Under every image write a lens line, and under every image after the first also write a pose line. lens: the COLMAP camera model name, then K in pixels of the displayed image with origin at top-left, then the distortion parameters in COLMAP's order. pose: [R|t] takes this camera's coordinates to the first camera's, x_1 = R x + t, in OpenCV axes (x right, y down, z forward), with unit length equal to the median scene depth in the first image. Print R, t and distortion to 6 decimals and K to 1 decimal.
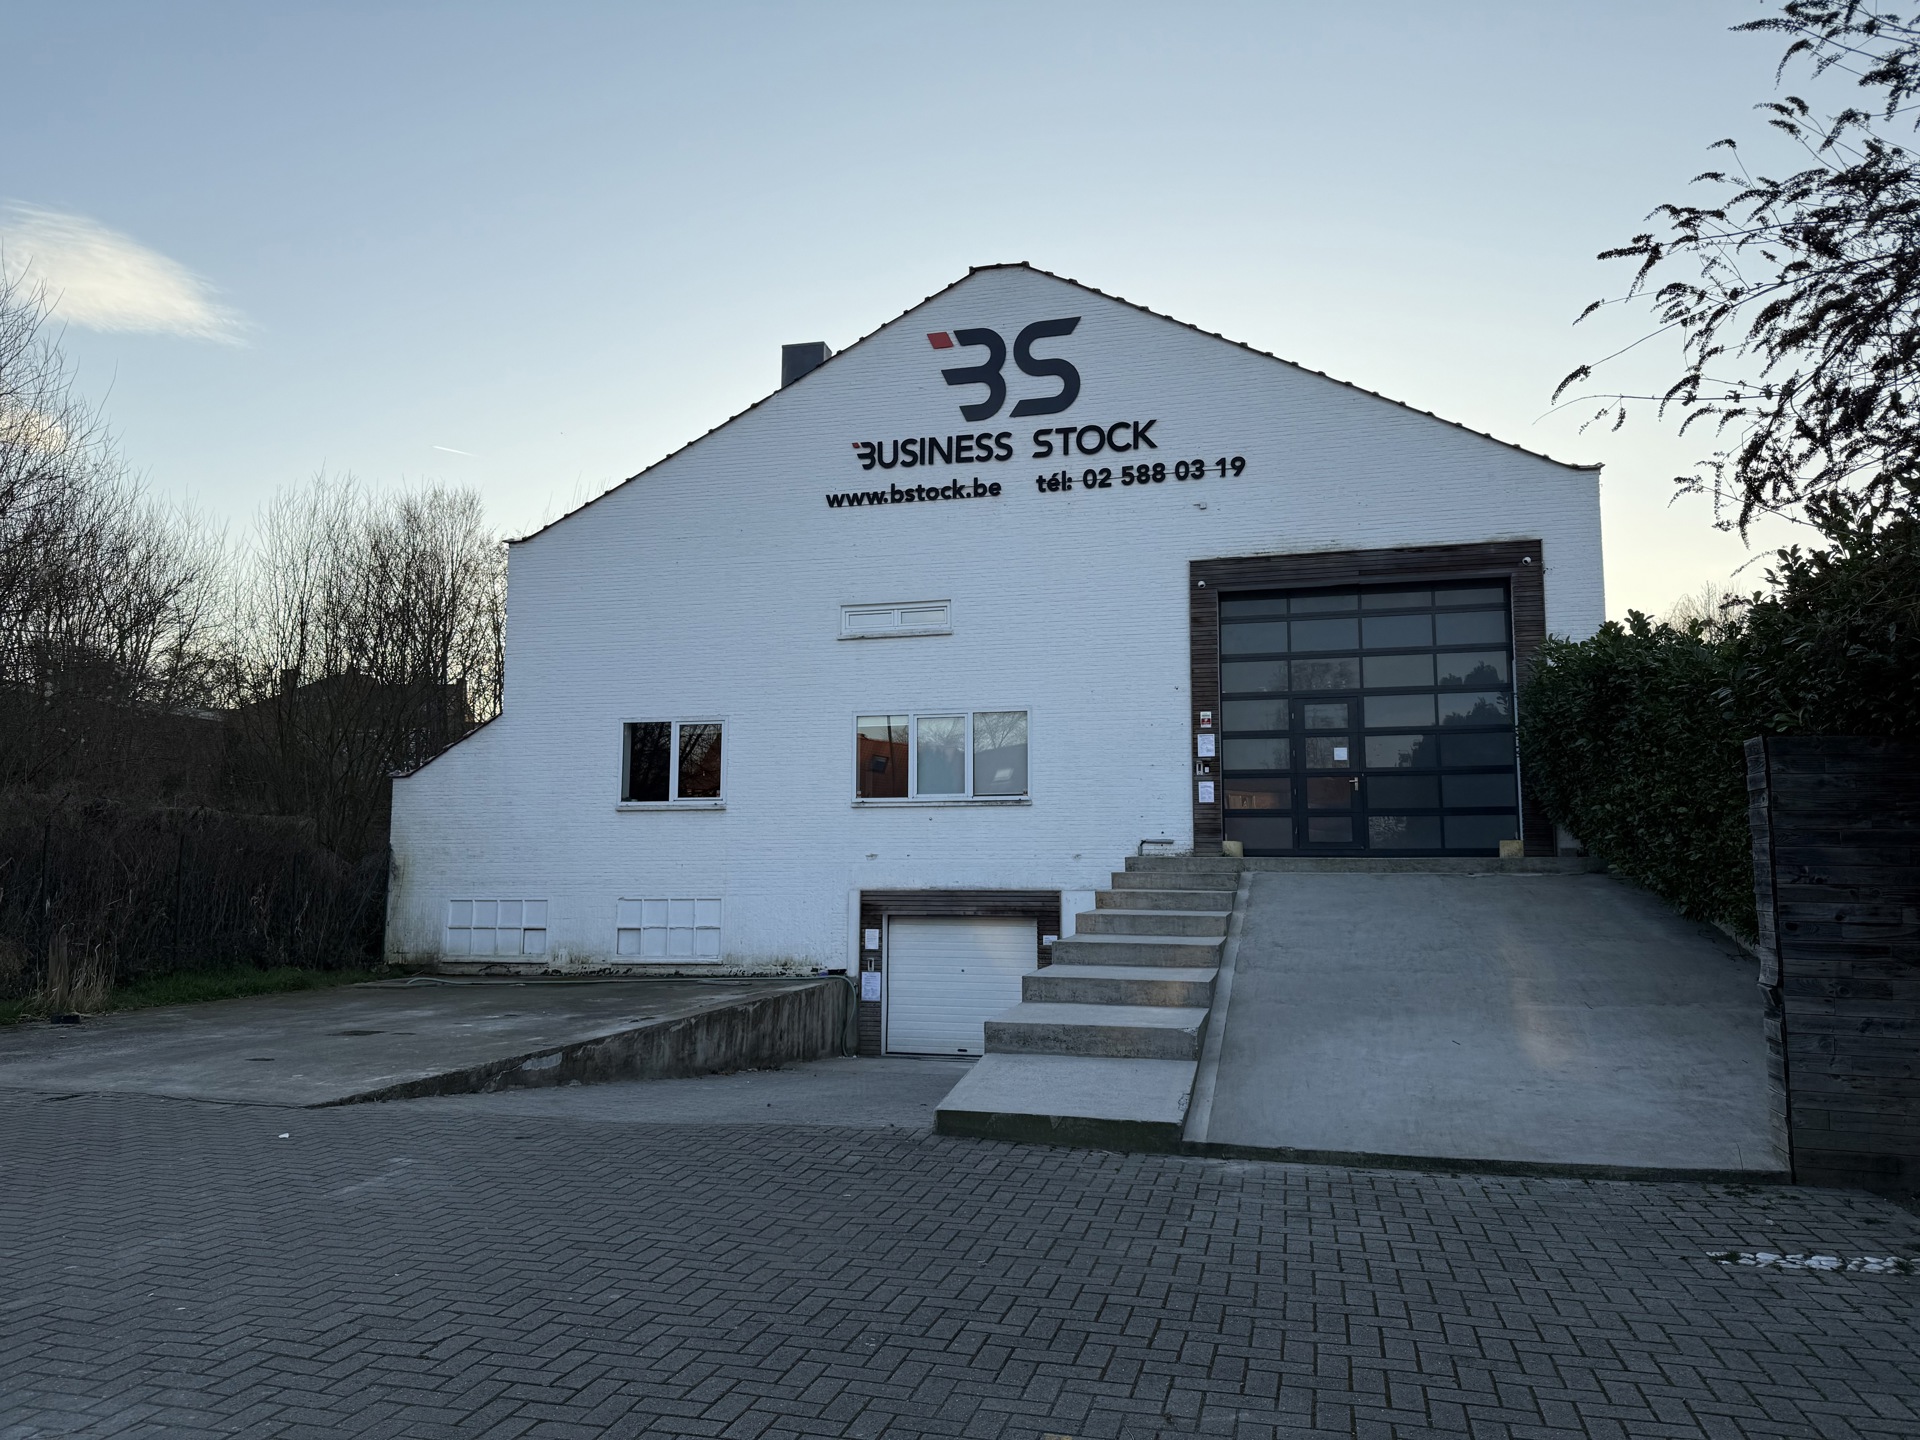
lens RADIAL K [[1333.1, 0, 960.7], [0, 1333.1, 722.4], [0, 0, 1]] dist [0.080155, -0.003274]
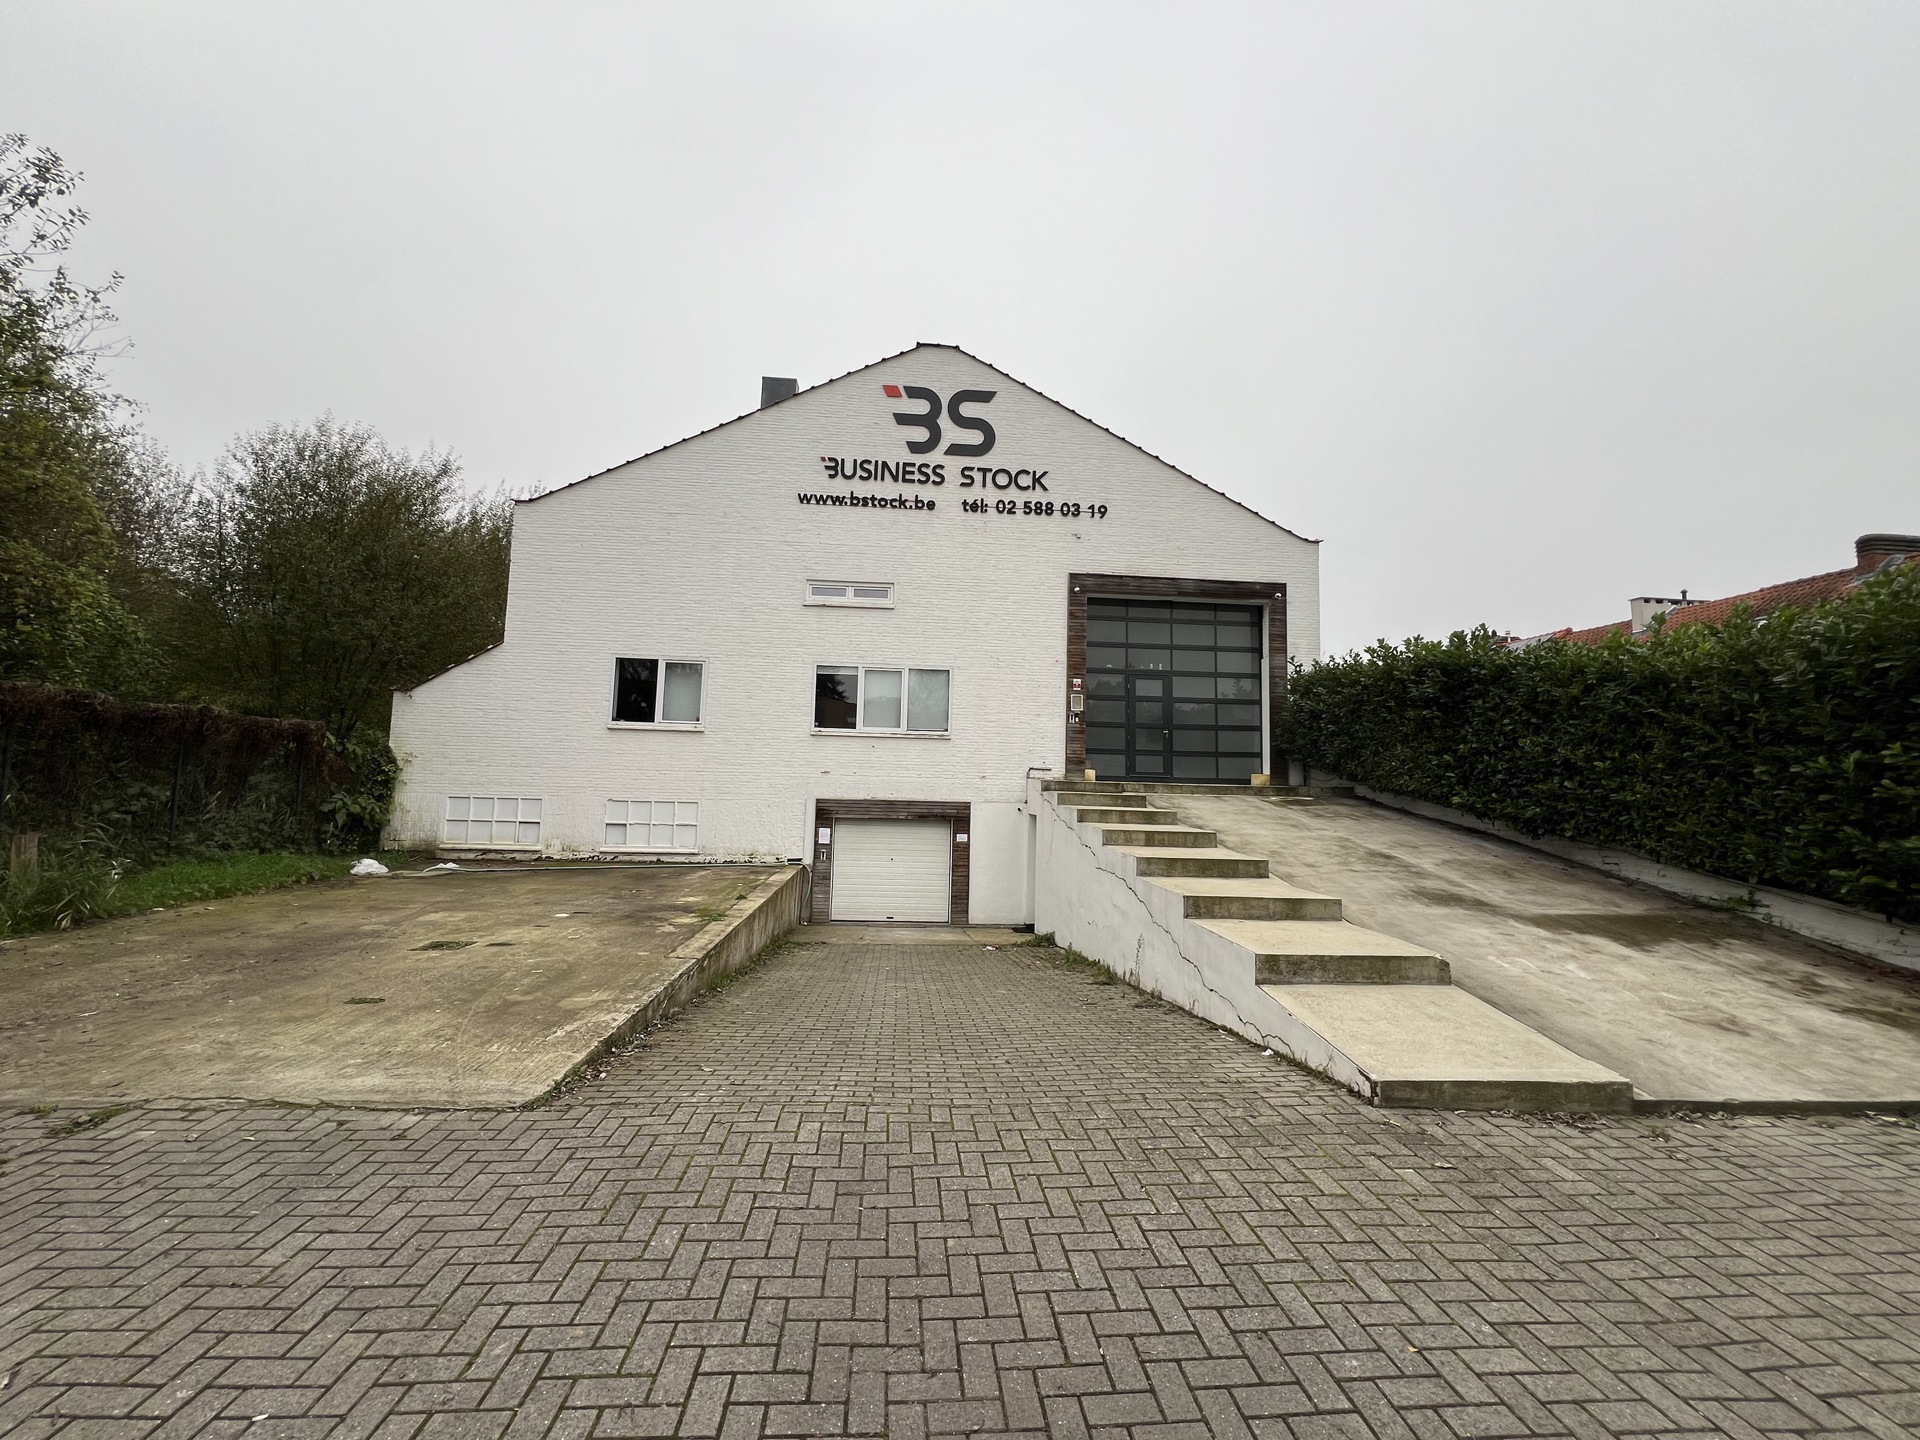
lens RADIAL K [[768.5, 0, 960.8], [0, 768.5, 719.2], [0, 0, 1]] dist [-0.016833, 0.000113]
pose [[0.946710, 0.052505, 0.317780, -0.182092], [-0.061269, 0.997965, 0.017642, 0.026276], [-0.316207, -0.036172, 0.948000, 0.246113]]
